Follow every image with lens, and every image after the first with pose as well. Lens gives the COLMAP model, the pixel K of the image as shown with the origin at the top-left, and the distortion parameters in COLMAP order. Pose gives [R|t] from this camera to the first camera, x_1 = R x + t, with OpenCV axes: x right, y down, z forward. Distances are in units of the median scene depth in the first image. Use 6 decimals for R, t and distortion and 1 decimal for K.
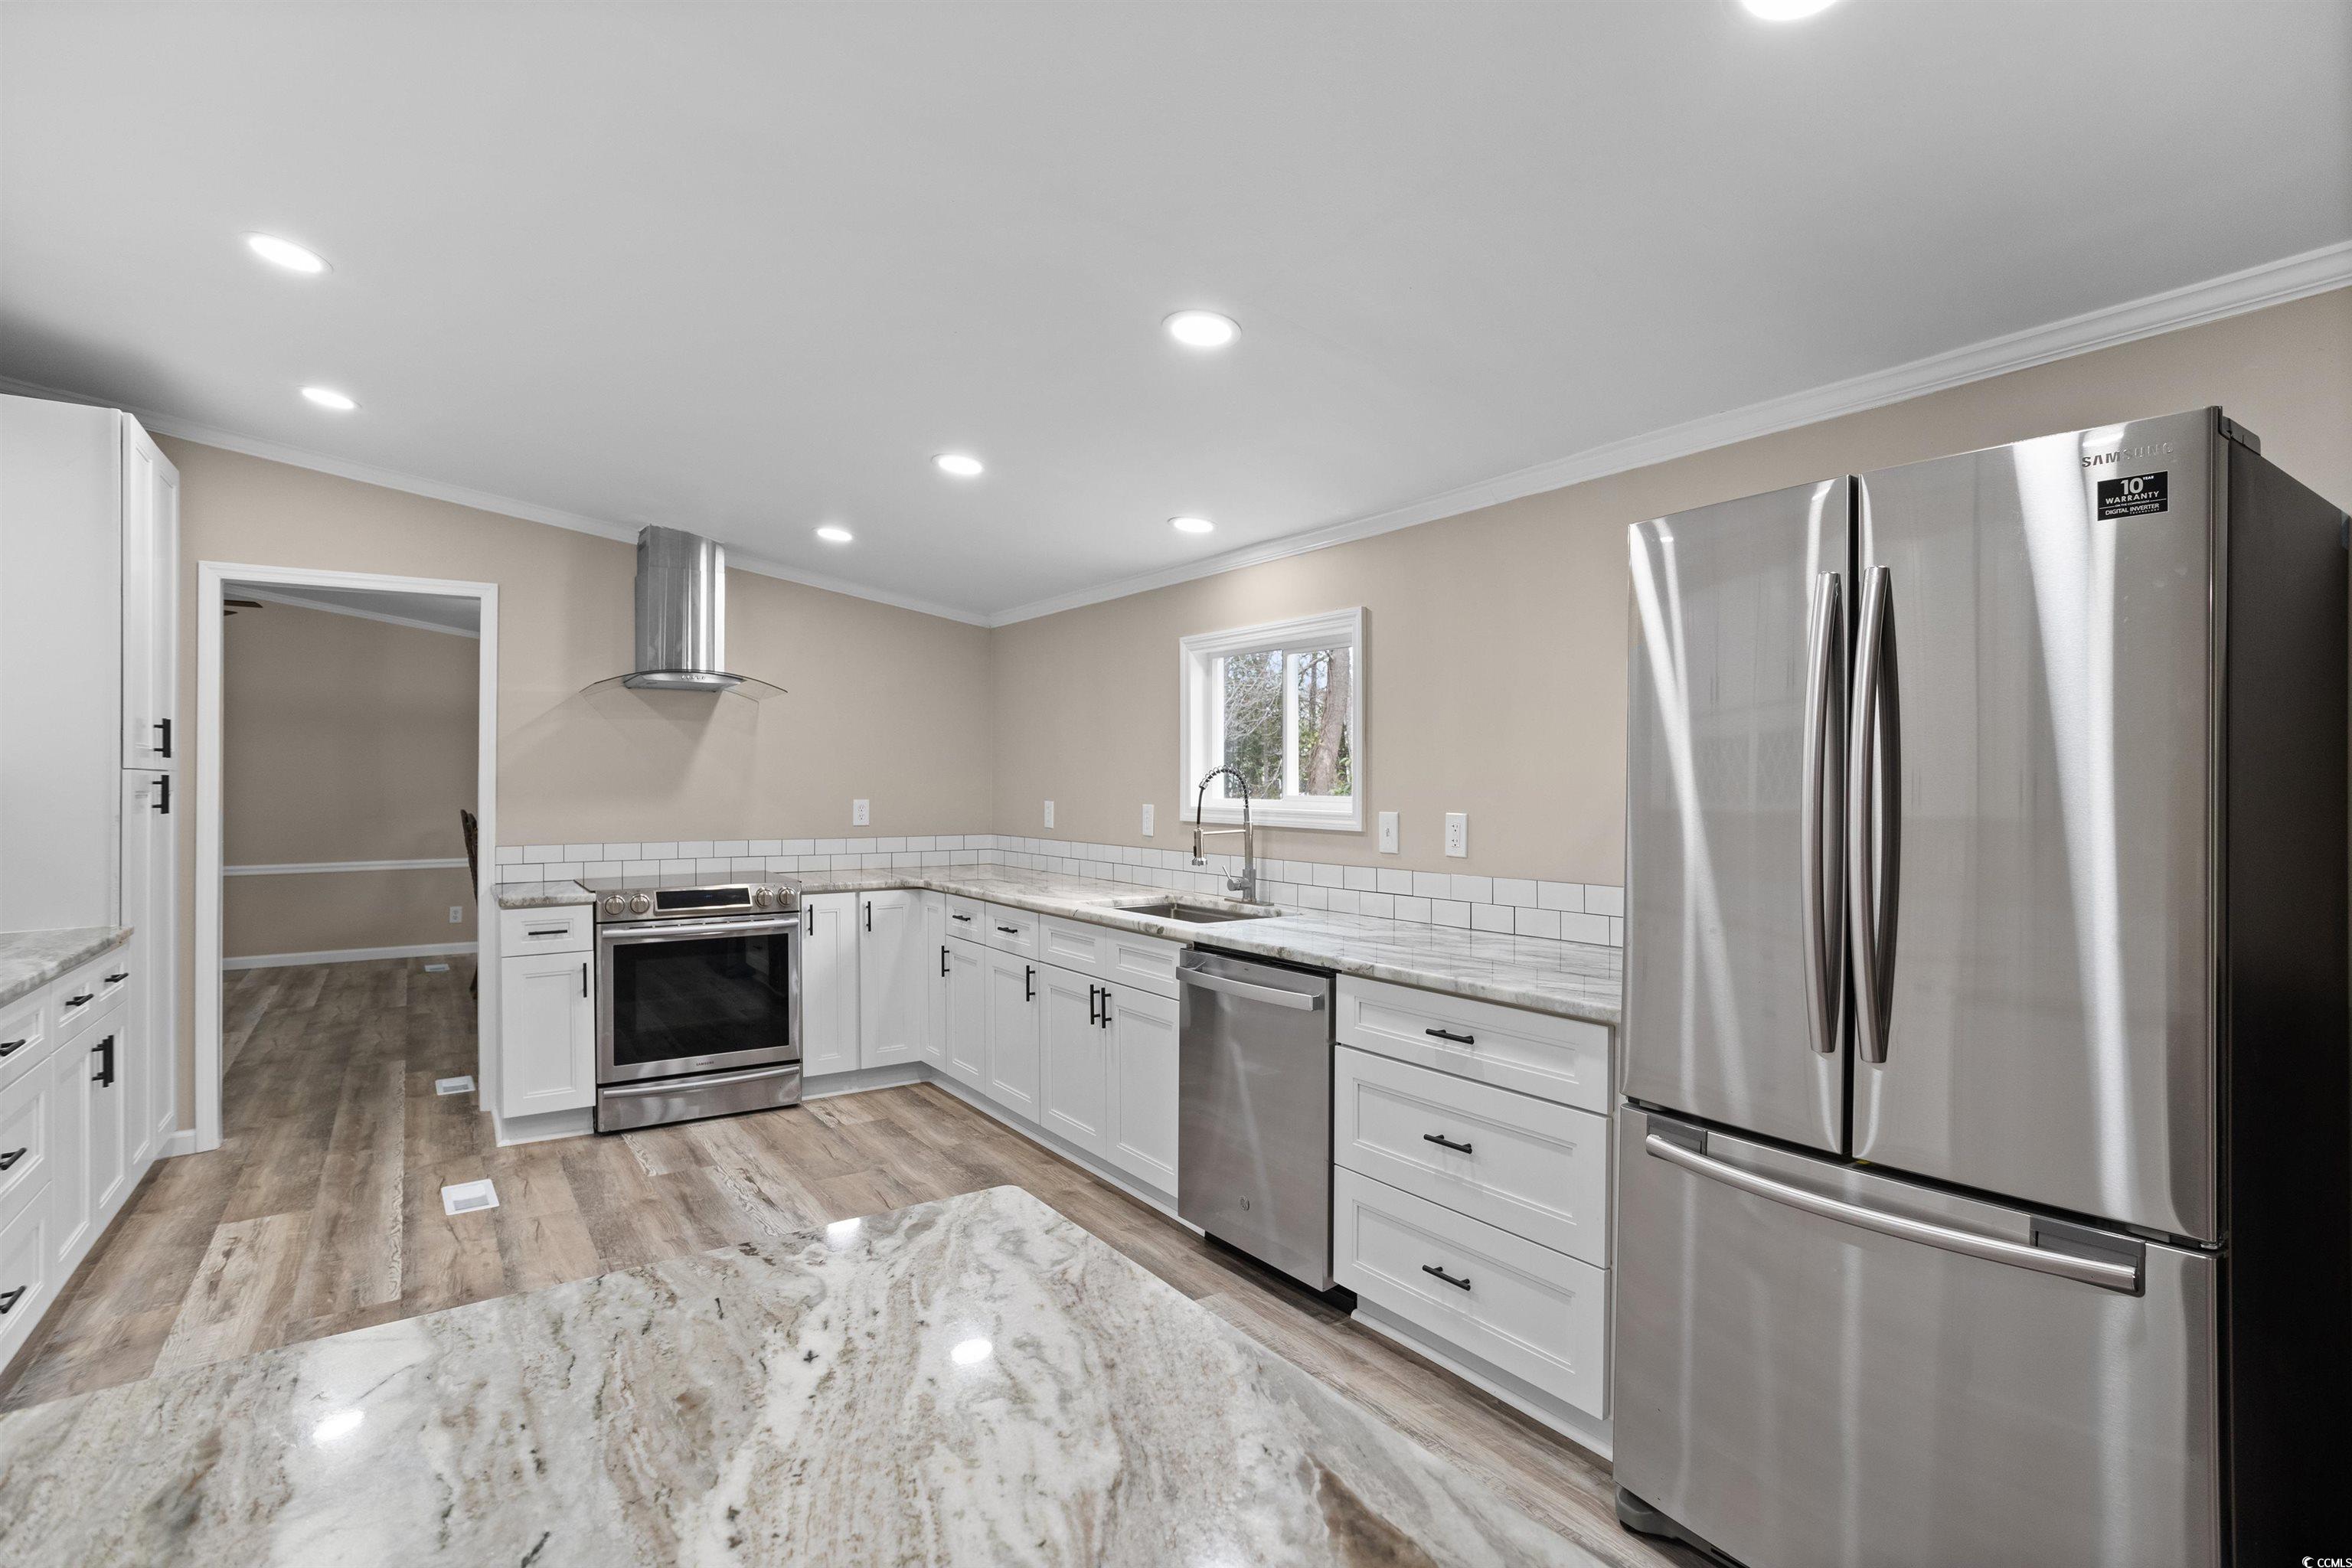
lens RADIAL K [[1137.0, 0, 1161.6], [0, 1137.0, 781.7], [0, 0, 1]] dist [-0.043800, 0.026299]
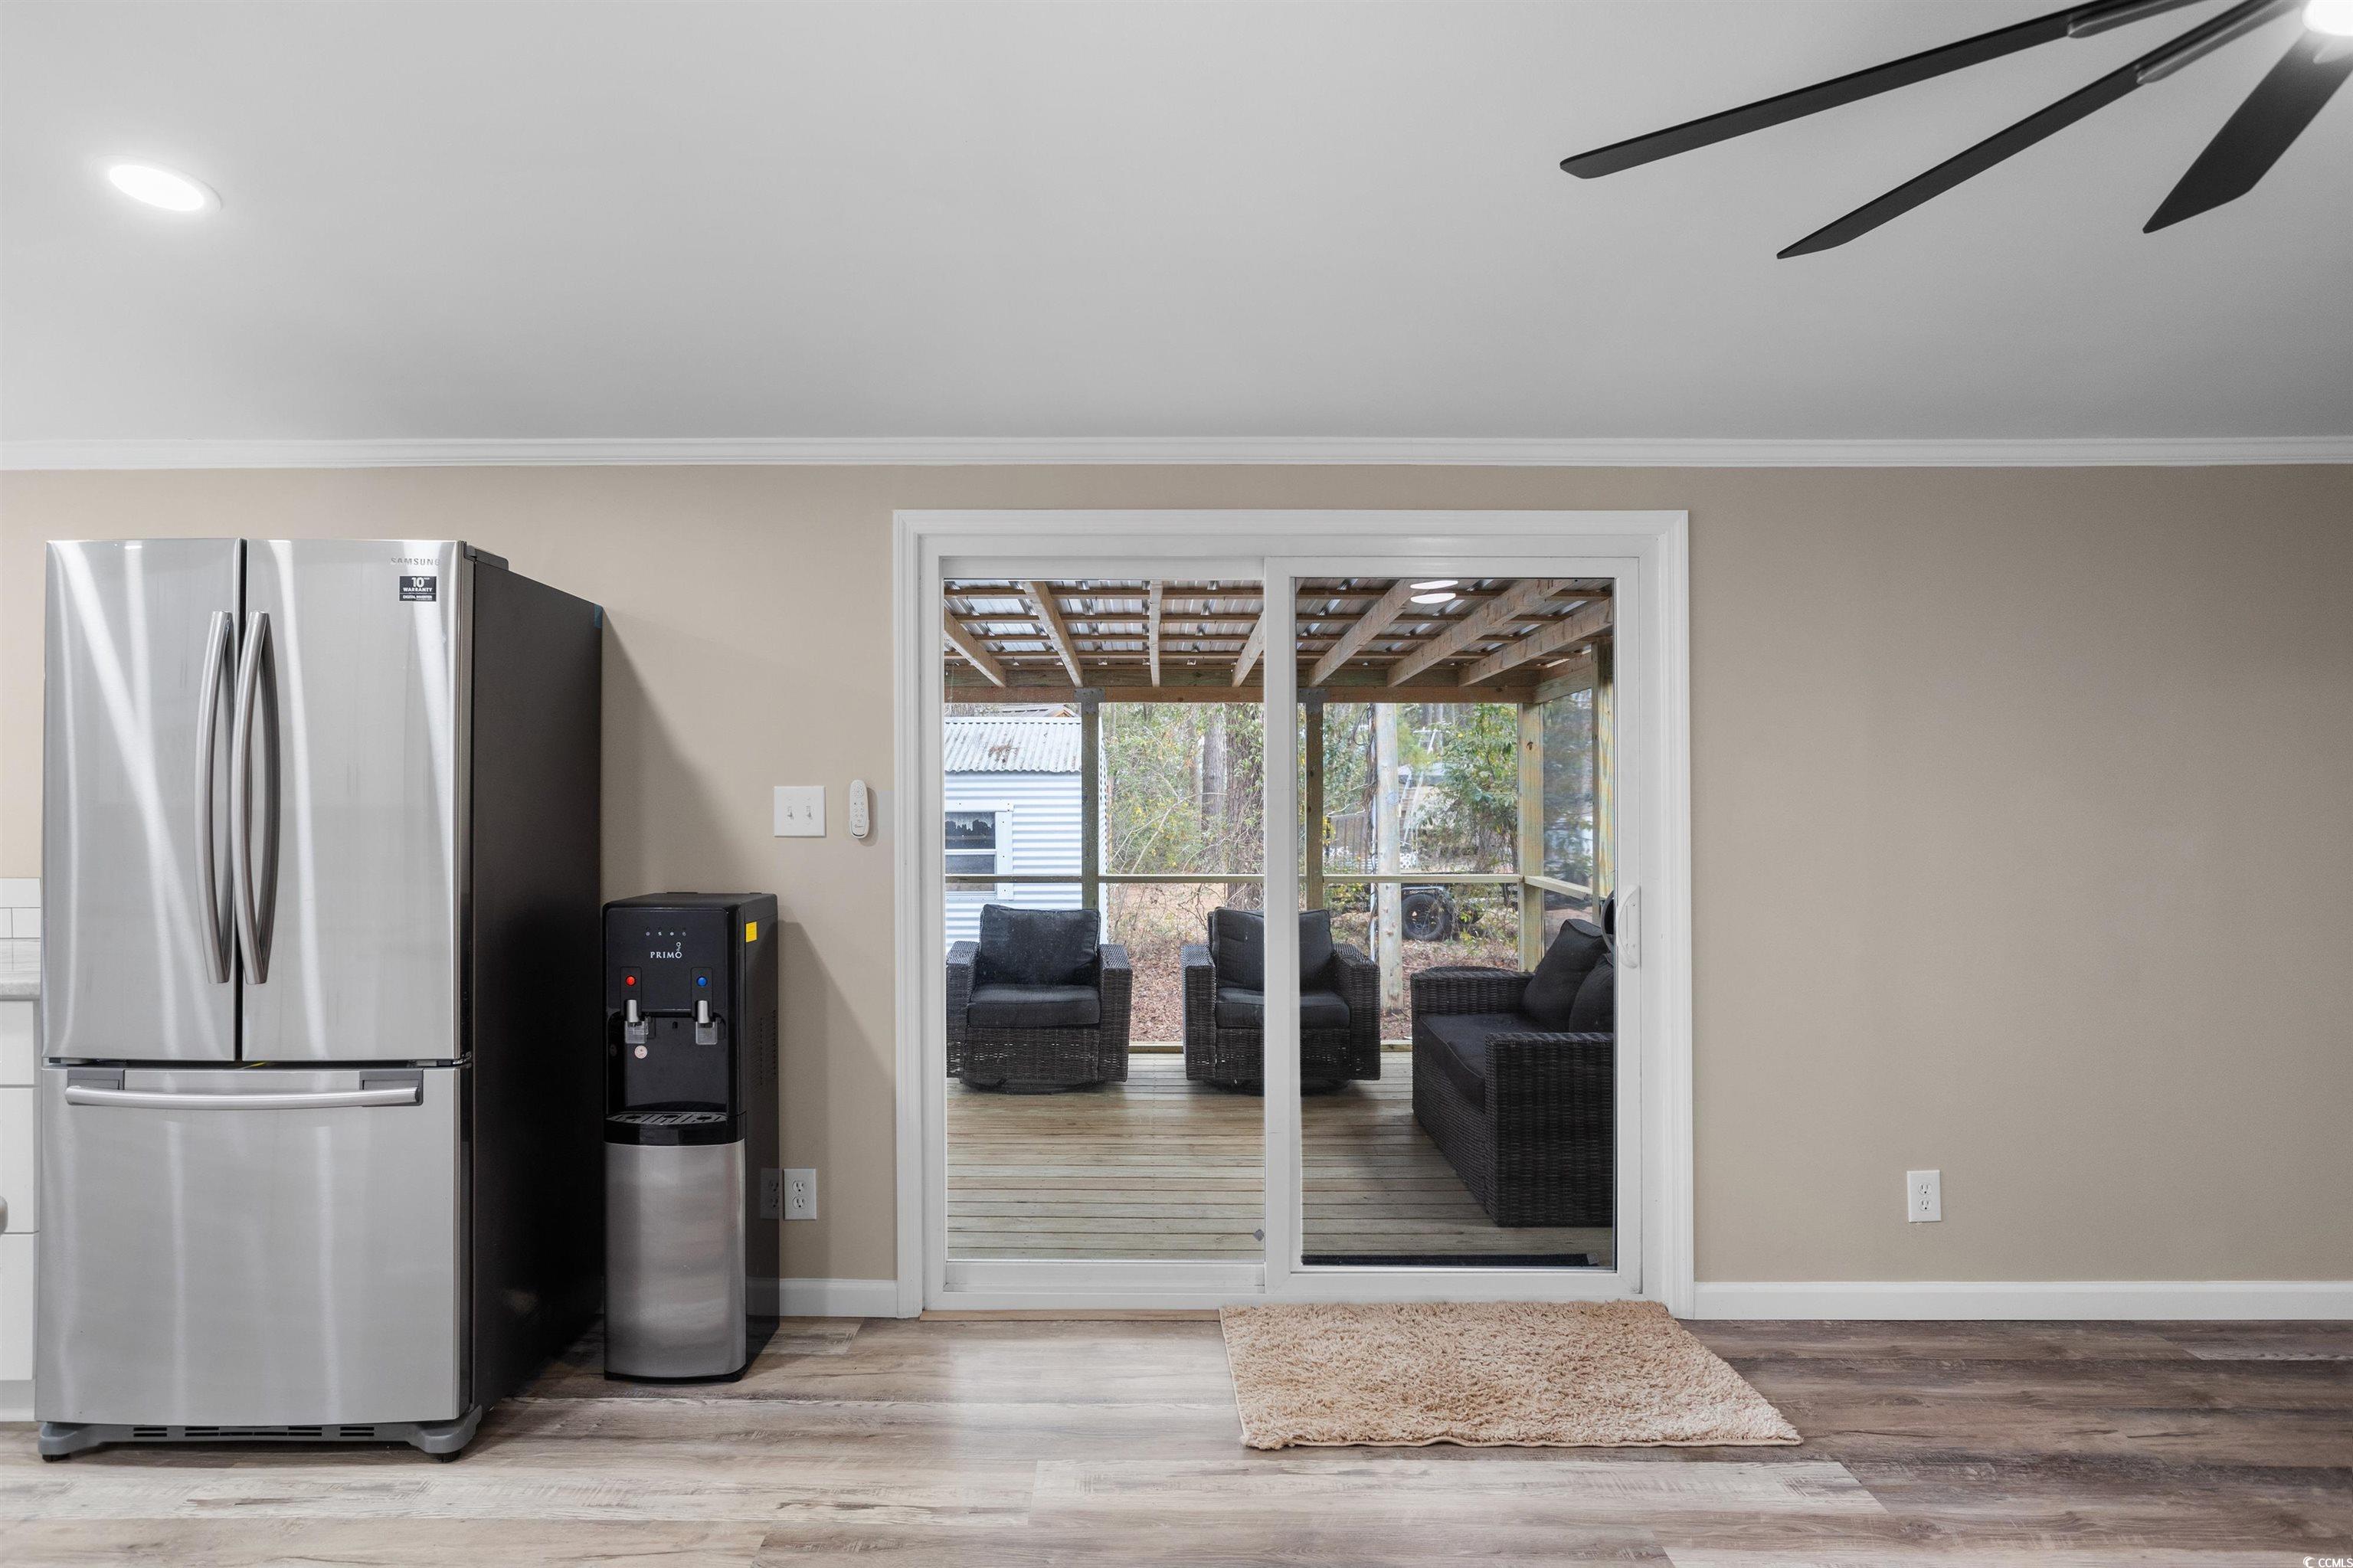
lens RADIAL K [[1262.6, 0, 1176.5], [0, 1262.6, 784.0], [0, 0, 1]] dist [-0.033457, 0.021968]
pose [[0.555931, 0.006284, 0.831205, 0.005609], [0.000850, 0.999967, -0.008128, 0.011262], [-0.831228, 0.005225, 0.555907, -0.312844]]
